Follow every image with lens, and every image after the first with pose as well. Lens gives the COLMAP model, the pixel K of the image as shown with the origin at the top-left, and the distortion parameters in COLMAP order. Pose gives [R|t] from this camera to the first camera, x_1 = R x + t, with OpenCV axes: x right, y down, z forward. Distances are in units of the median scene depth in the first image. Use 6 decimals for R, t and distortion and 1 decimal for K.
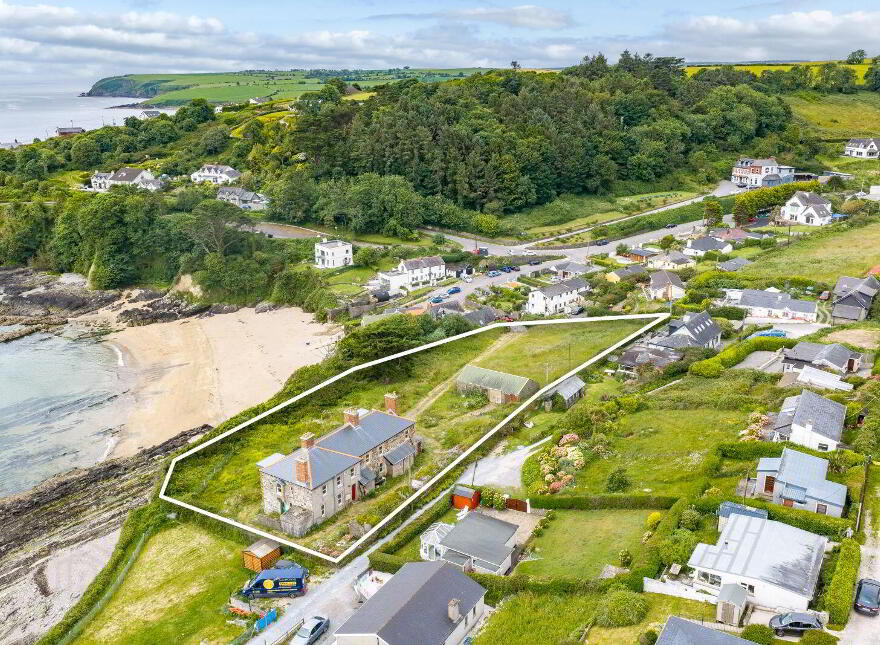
lens RADIAL K [[799.9, 0, 438.6], [0, 799.9, 326.4], [0, 0, 1]] dist [0.013957, 0.000000]
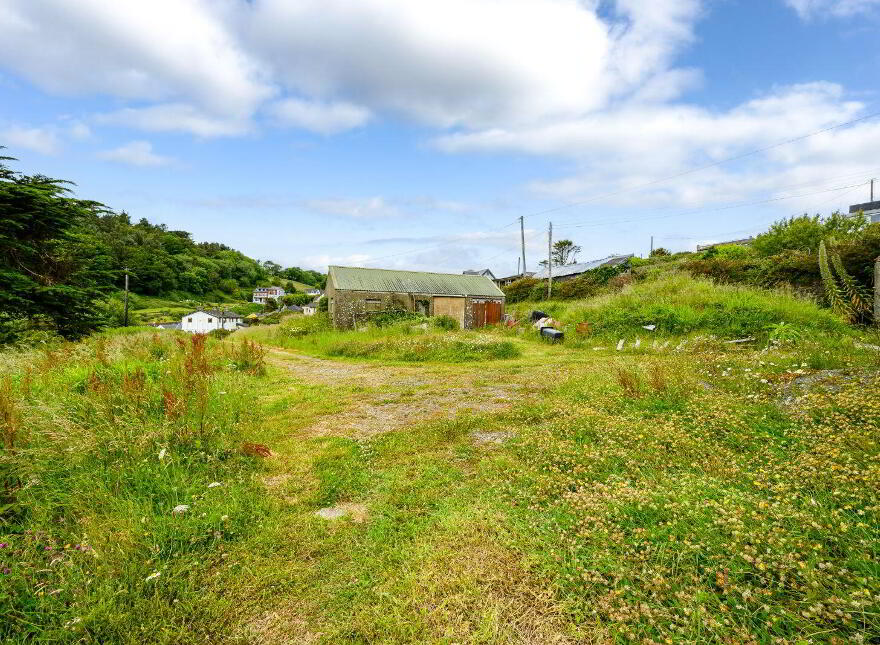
lens RADIAL K [[376.3, 0, 444.0], [0, 376.3, 320.5], [0, 0, 1]] dist [-0.003268, -0.000476]
pose [[0.528557, 0.014902, 0.848767, -0.037965], [0.237418, 0.957351, -0.164657, 0.050907], [-0.815021, 0.288544, 0.502477, 0.390220]]
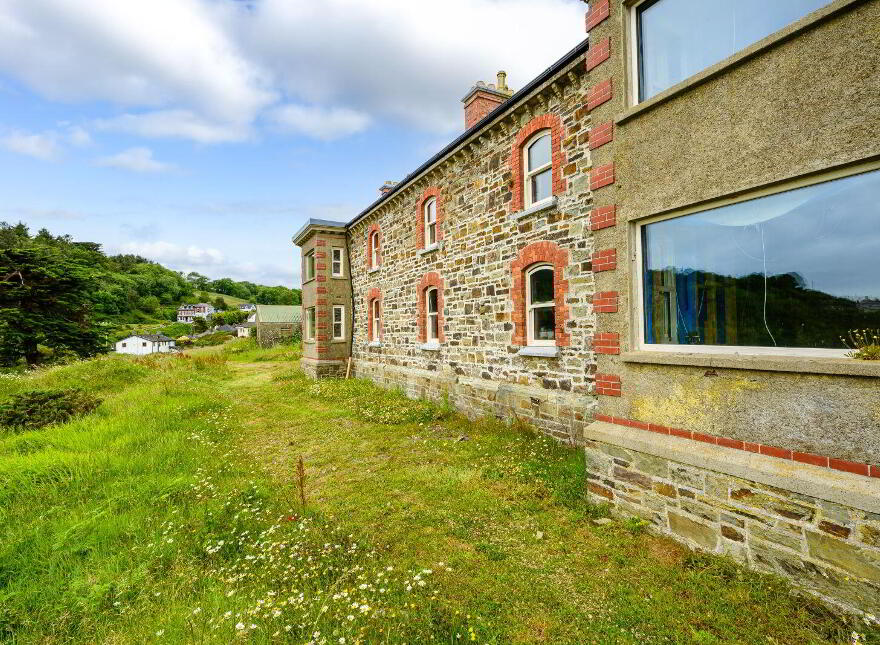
lens RADIAL K [[444.4, 0, 443.9], [0, 444.4, 321.8], [0, 0, 1]] dist [-0.003104, 0.000618]
pose [[0.459578, 0.019394, 0.887926, -0.082016], [0.283457, 0.944272, -0.167338, 0.066414], [-0.841689, 0.328593, 0.428469, 0.336809]]
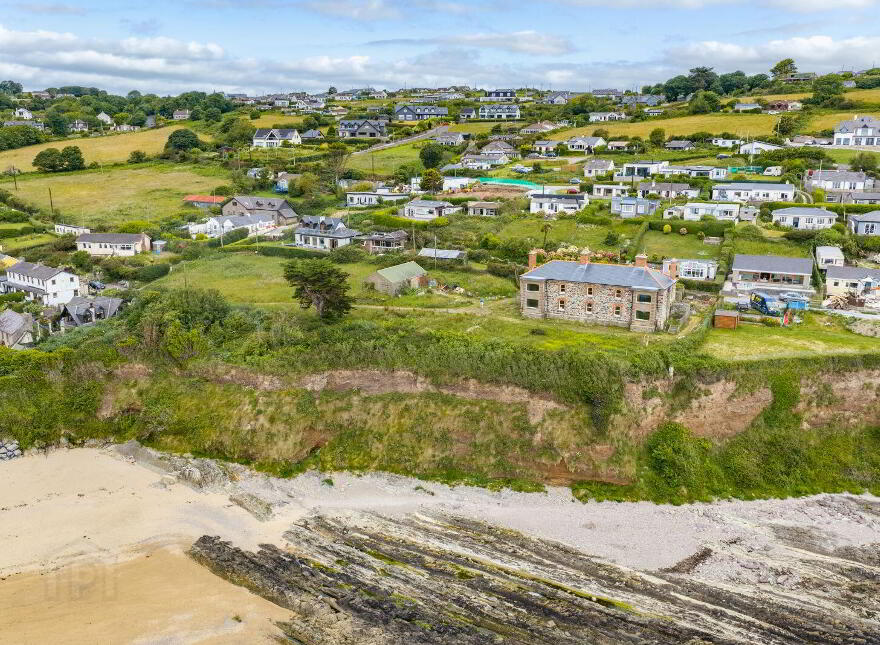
lens RADIAL K [[799.9, 0, 444.0], [0, 799.9, 325.5], [0, 0, 1]] dist [0.013957, 0.000000]
pose [[-0.102008, -0.226308, 0.968700, -0.421456], [0.298273, 0.922018, 0.246811, -0.050429], [-0.949014, 0.314114, -0.026552, 0.434302]]
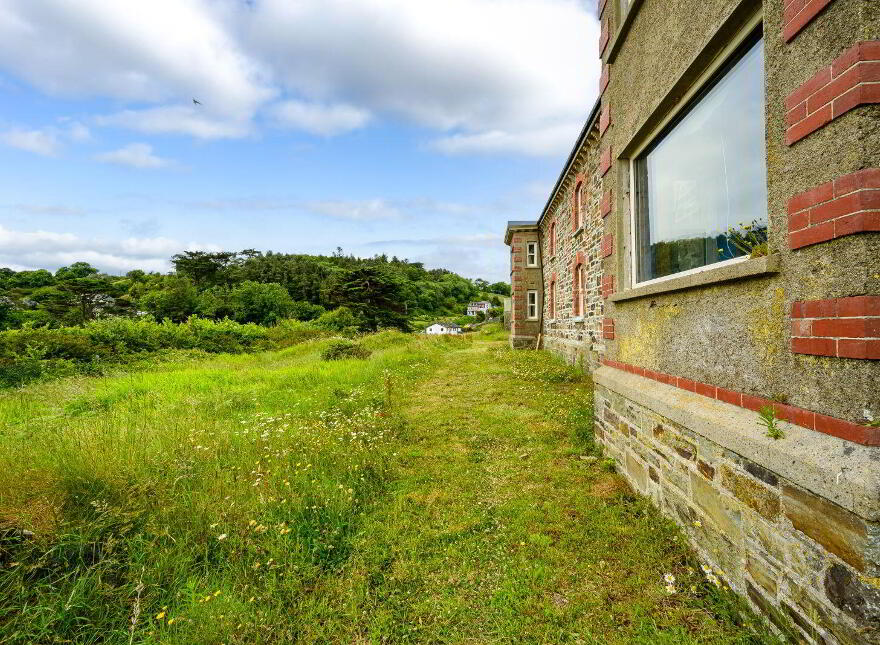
lens RADIAL K [[376.3, 0, 442.9], [0, 376.3, 321.2], [0, 0, 1]] dist [-0.003268, -0.000476]
pose [[0.887539, 0.012118, 0.460573, -0.076551], [0.135759, 0.948393, -0.286566, 0.070421], [-0.440277, 0.316866, 0.840091, 0.330537]]
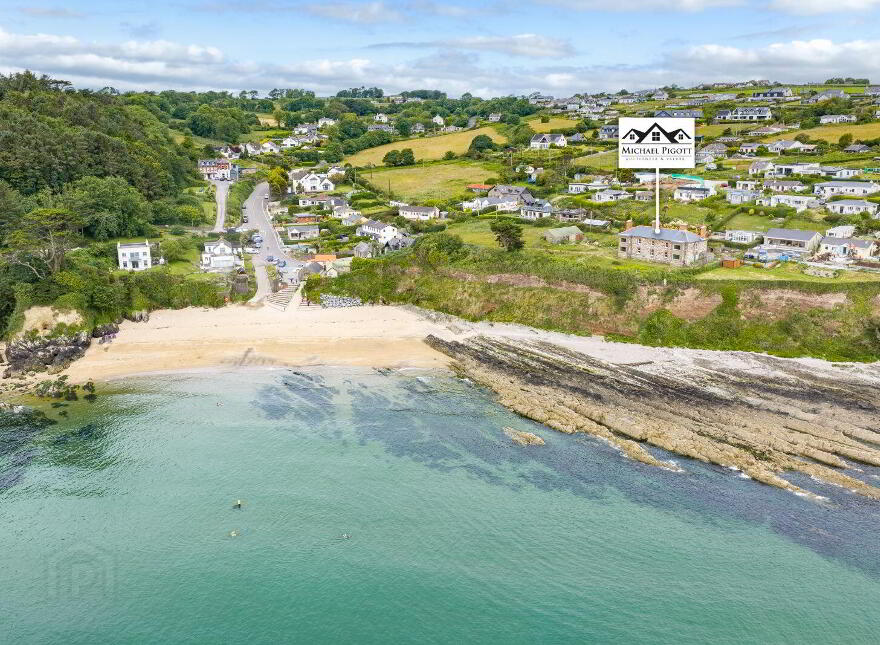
lens RADIAL K [[799.9, 0, 443.6], [0, 799.9, 329.9], [0, 0, 1]] dist [0.013957, 0.000000]
pose [[0.291554, -0.238133, 0.926439, -0.754503], [0.297268, 0.943117, 0.148868, -0.034117], [-0.909191, 0.231998, 0.345759, 0.294318]]
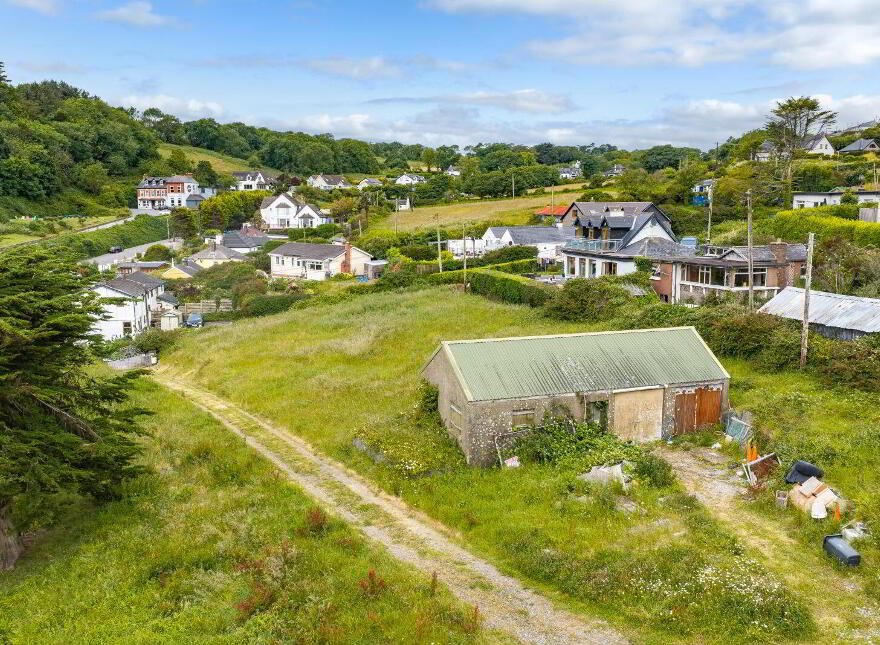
lens RADIAL K [[799.9, 0, 440.9], [0, 799.9, 321.2], [0, 0, 1]] dist [0.013957, 0.000000]
pose [[0.596501, -0.107258, 0.795413, -0.067136], [0.239866, 0.969561, -0.049141, 0.022357], [-0.765931, 0.220106, 0.604072, 0.382965]]
